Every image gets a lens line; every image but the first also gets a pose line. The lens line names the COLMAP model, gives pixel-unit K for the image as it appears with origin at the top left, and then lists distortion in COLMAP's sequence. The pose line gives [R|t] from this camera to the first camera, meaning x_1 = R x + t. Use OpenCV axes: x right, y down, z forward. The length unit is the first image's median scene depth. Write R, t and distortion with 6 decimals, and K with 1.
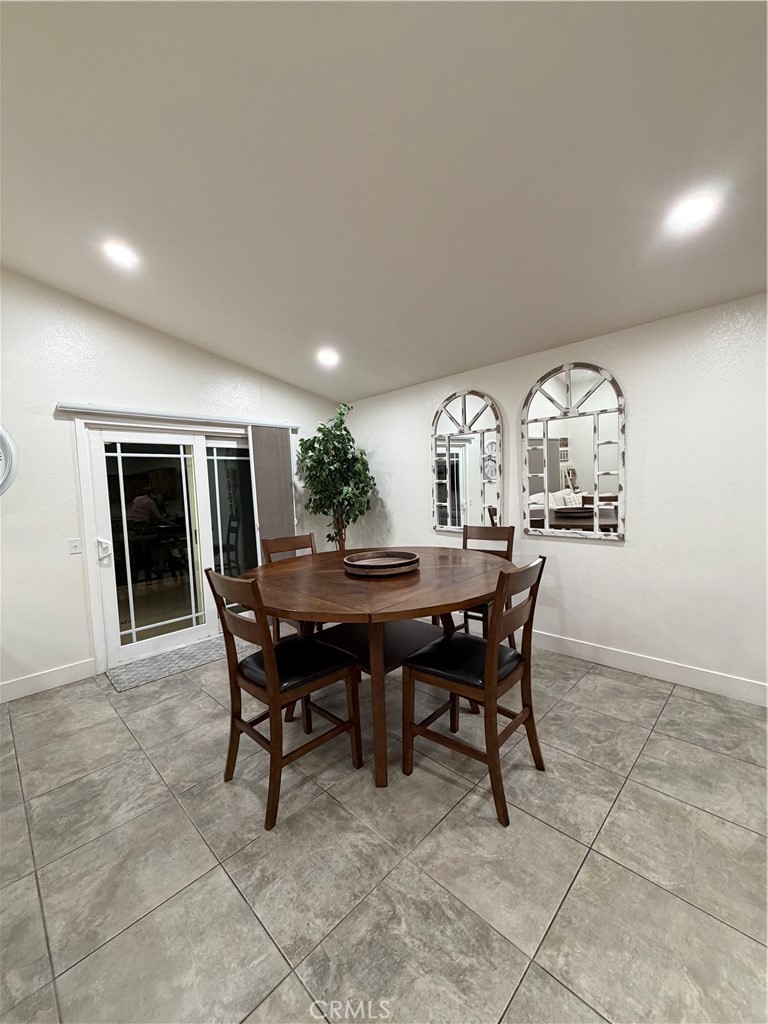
lens RADIAL K [[408.3, 0, 382.3], [0, 408.3, 509.4], [0, 0, 1]] dist [-0.000757, 0.000372]
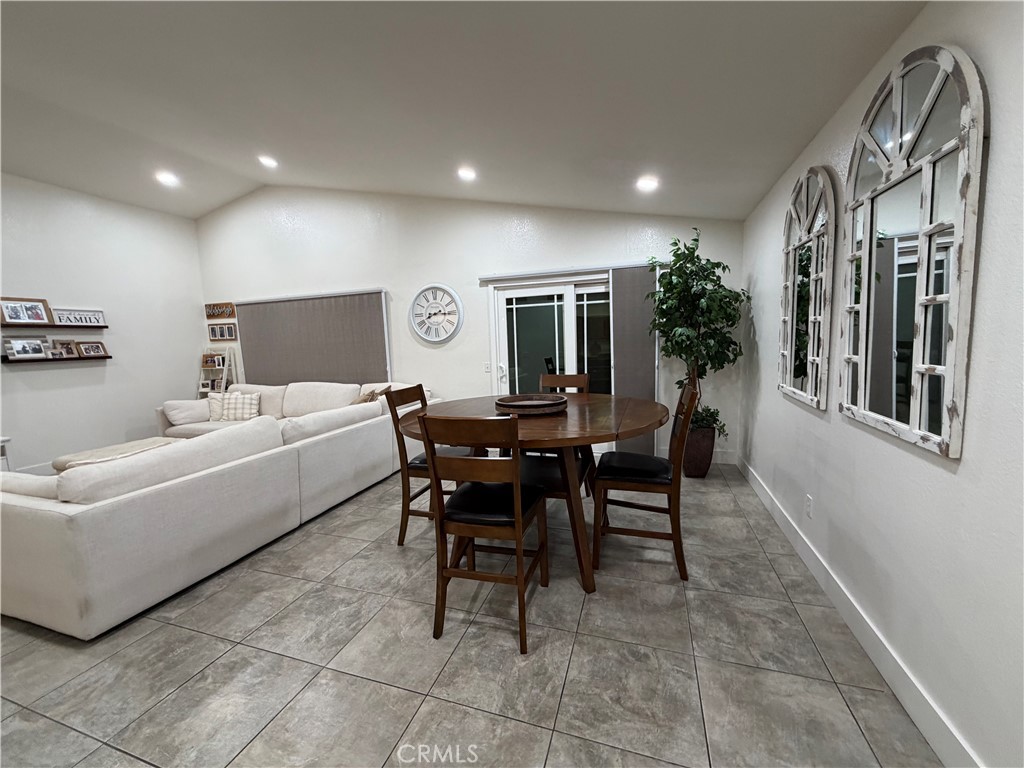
lens RADIAL K [[408.3, 0, 509.2], [0, 408.3, 386.3], [0, 0, 1]] dist [-0.000757, 0.000372]
pose [[0.442052, 0.124600, -0.888293, 0.884218], [-0.033365, 0.991904, 0.122529, -0.042066], [0.896369, -0.024526, 0.442631, 0.471007]]
